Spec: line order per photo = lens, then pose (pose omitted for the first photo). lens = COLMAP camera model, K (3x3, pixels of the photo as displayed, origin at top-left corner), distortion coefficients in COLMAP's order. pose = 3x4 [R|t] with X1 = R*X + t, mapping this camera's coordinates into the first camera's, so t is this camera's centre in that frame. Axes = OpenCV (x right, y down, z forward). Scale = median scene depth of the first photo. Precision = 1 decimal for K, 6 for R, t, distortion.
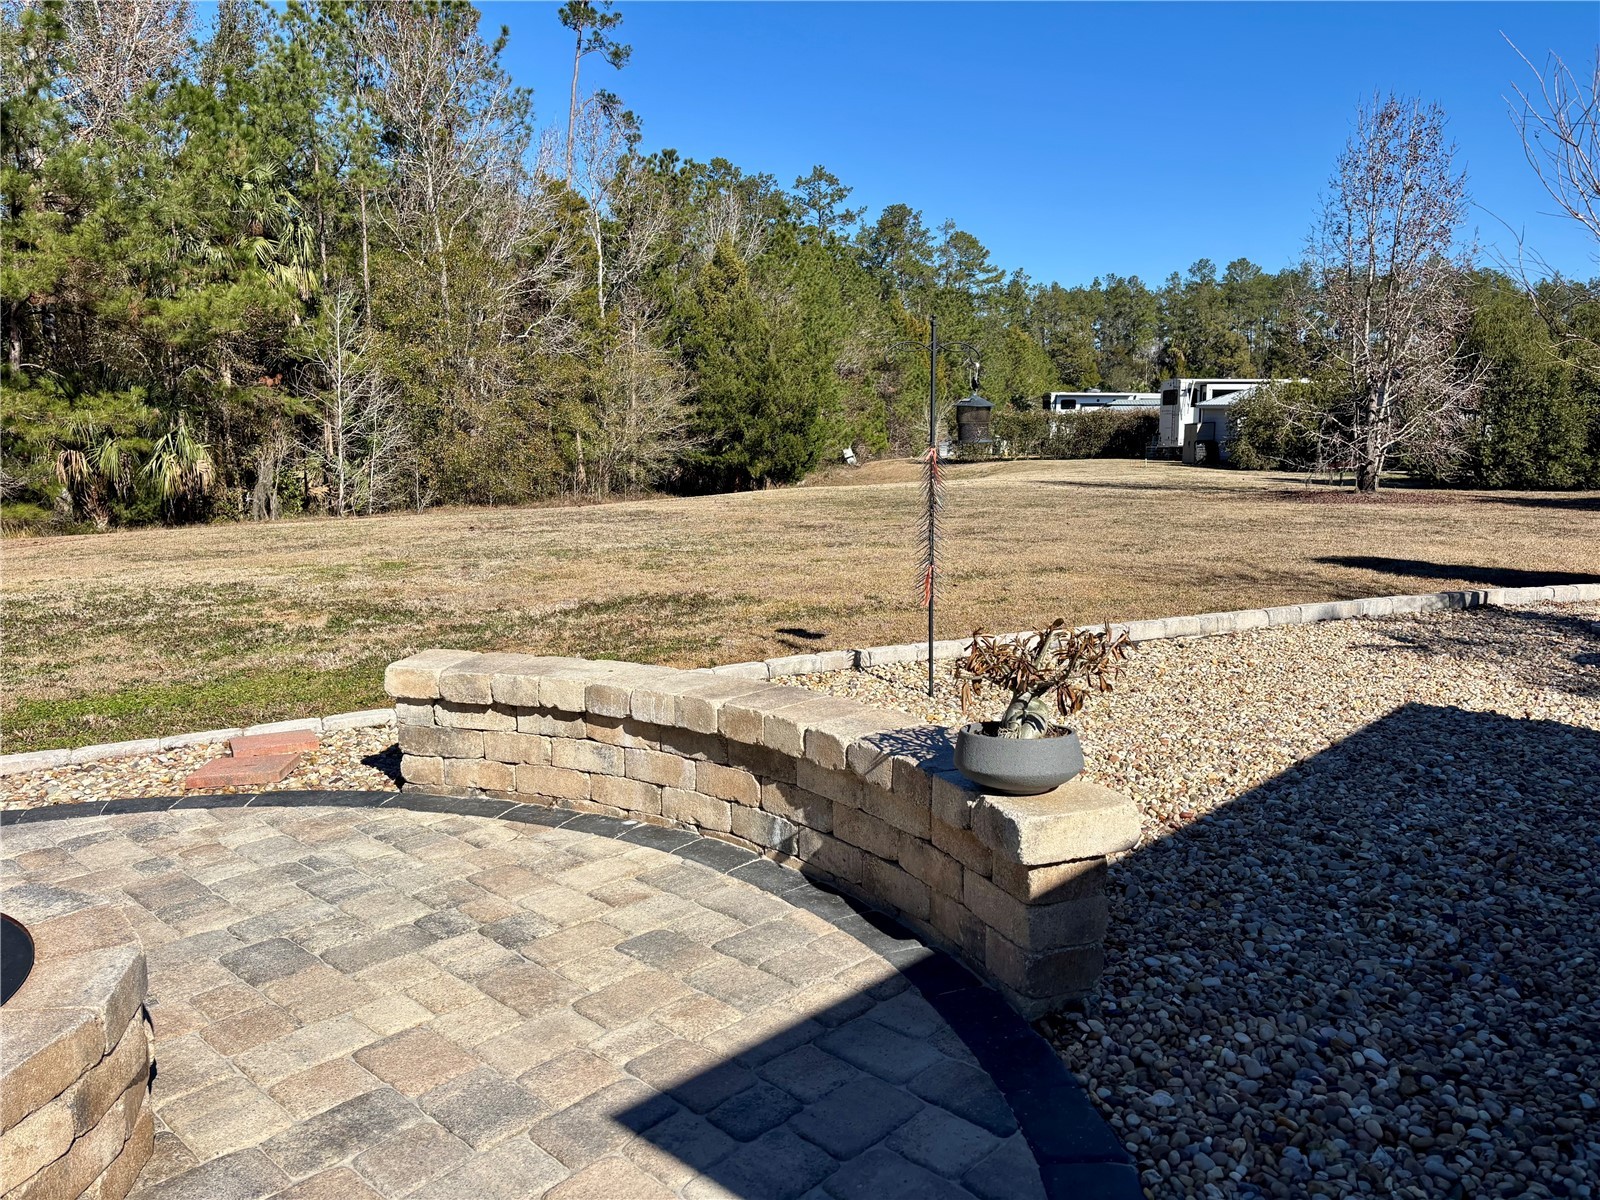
lens RADIAL K [[1201.3, 0, 811.3], [0, 1201.3, 585.5], [0, 0, 1]] dist [0.058484, -0.058825]
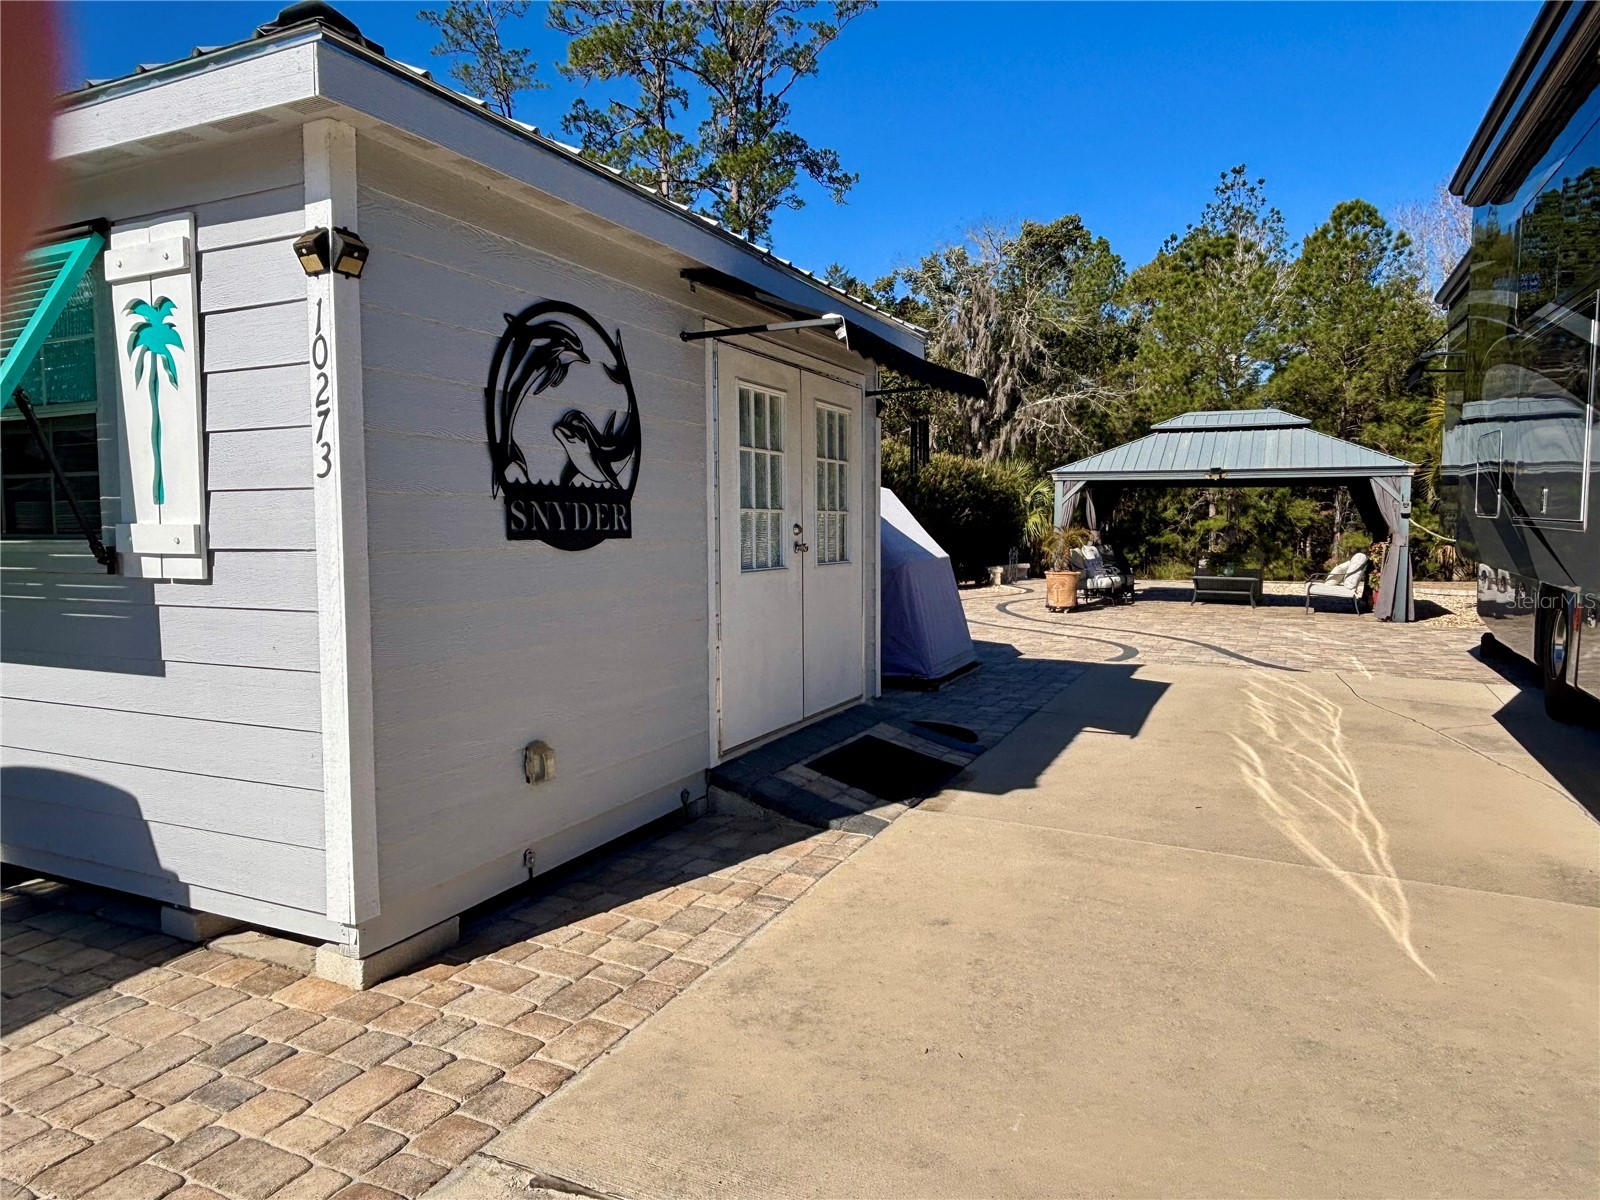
lens RADIAL K [[1031.0, 0, 799.8], [0, 1031.0, 598.4], [0, 0, 1]] dist [0.039455, -0.047795]
pose [[0.297831, 0.069537, -0.952083, 0.443225], [-0.134162, 0.990494, 0.030374, 0.037261], [0.945144, 0.118687, 0.304329, -0.278689]]
